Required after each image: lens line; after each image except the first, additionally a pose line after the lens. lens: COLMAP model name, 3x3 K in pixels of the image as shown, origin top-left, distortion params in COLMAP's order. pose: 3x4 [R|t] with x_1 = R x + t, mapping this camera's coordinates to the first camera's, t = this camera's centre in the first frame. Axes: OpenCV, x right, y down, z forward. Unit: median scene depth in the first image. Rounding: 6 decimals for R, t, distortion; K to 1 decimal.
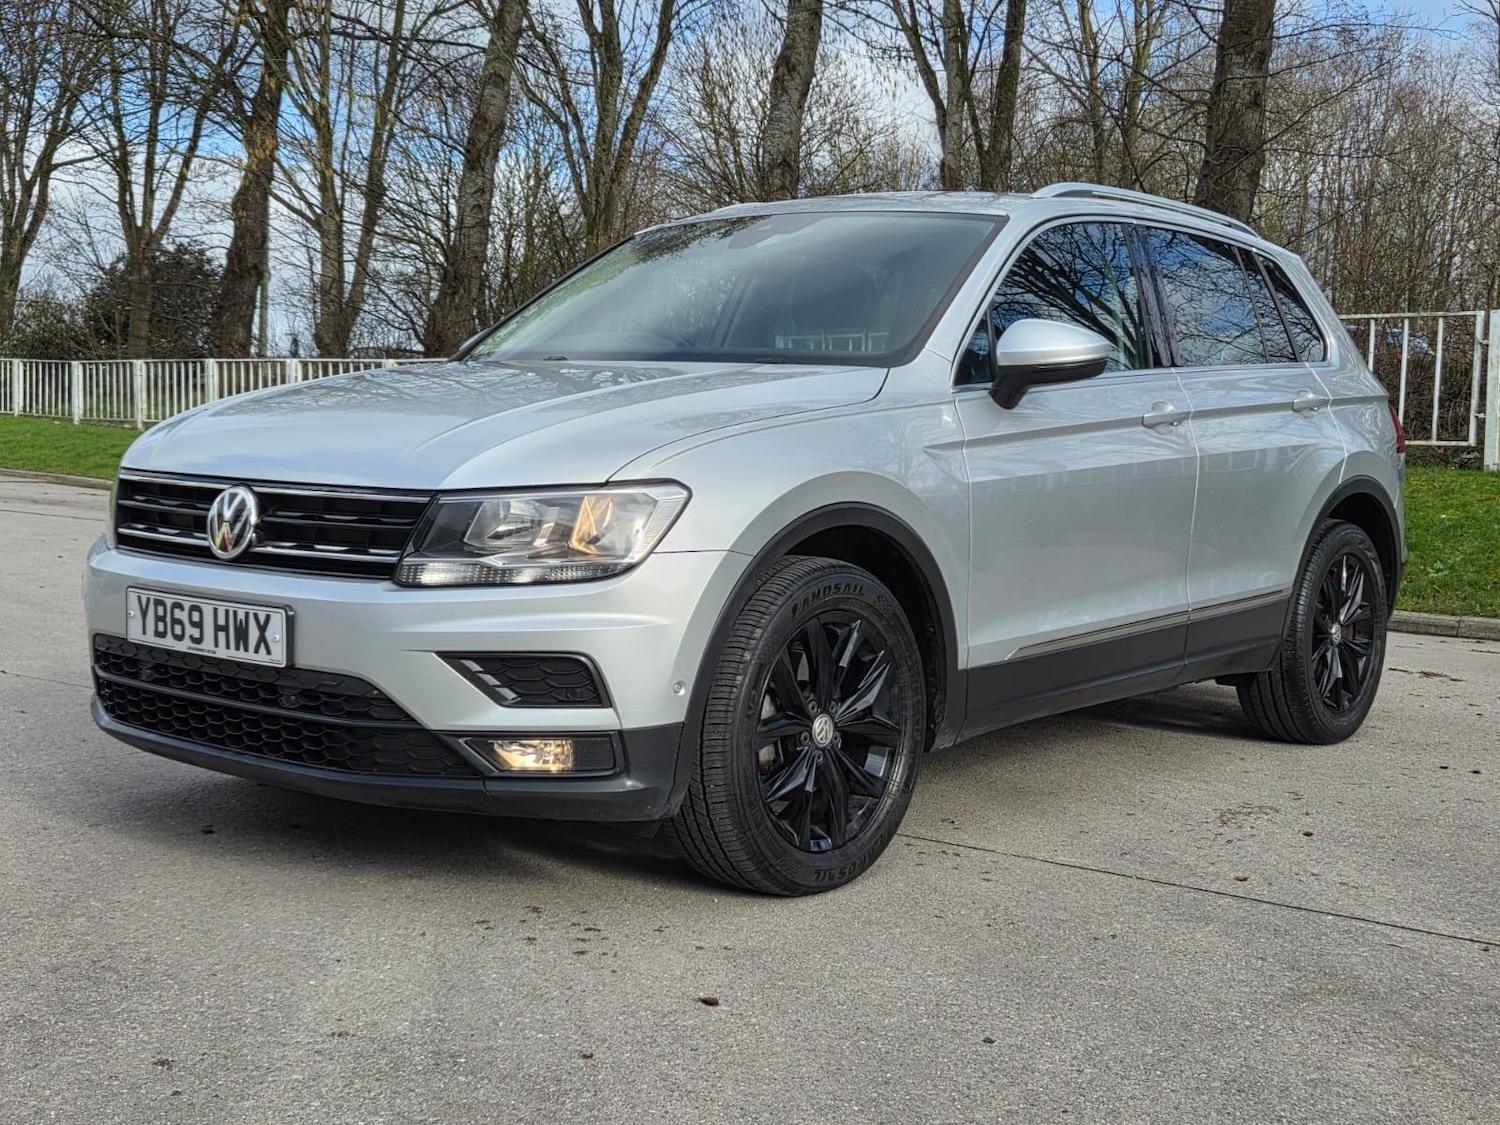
lens RADIAL K [[1710.5, 0, 755.0], [0, 1710.5, 564.8], [0, 0, 1]] dist [0.030216, 0.002518]
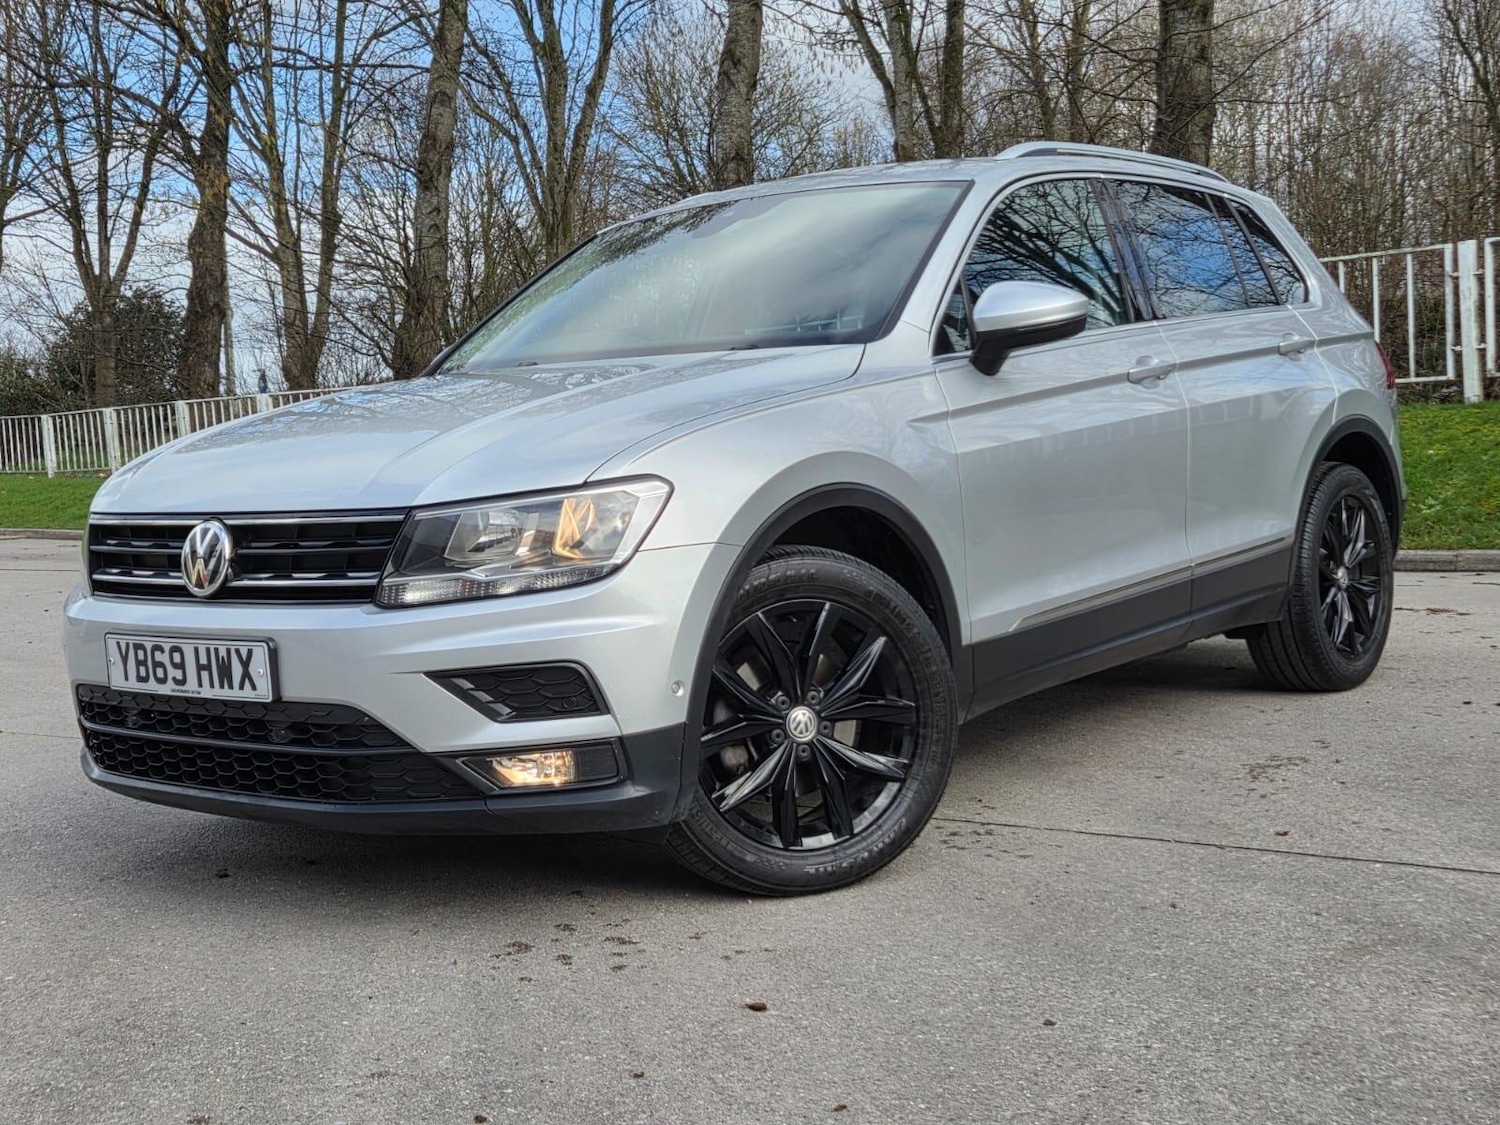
lens RADIAL K [[1715.0, 0, 746.0], [0, 1715.0, 563.3], [0, 0, 1]] dist [0.012648, 0.013943]
pose [[0.996306, -0.085860, 0.001818, -0.001292], [0.085858, 0.996307, 0.000947, 0.003351], [-0.001893, -0.000788, 0.999998, 0.022855]]
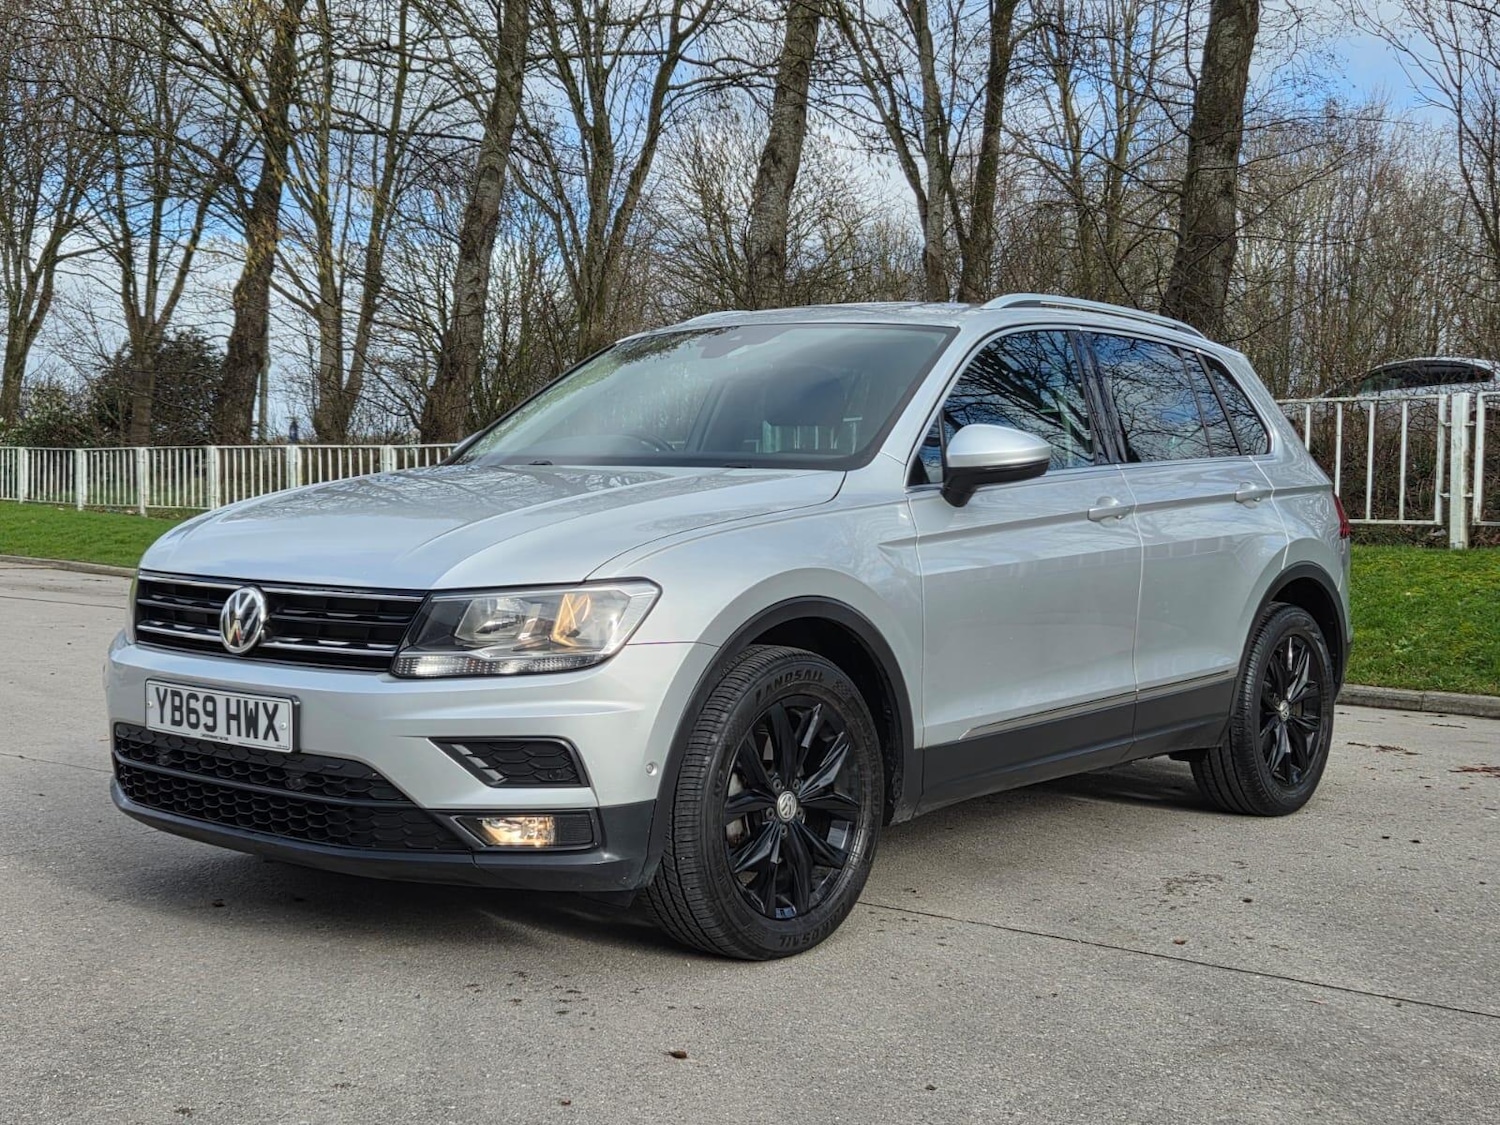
lens RADIAL K [[1708.3, 0, 750.1], [0, 1708.3, 588.0], [0, 0, 1]] dist [0.038789, 0.001243]
pose [[0.999970, -0.007659, -0.001351, 0.018689], [0.007614, 0.999510, -0.030362, -0.008629], [0.001583, 0.030351, 0.999538, -0.086090]]
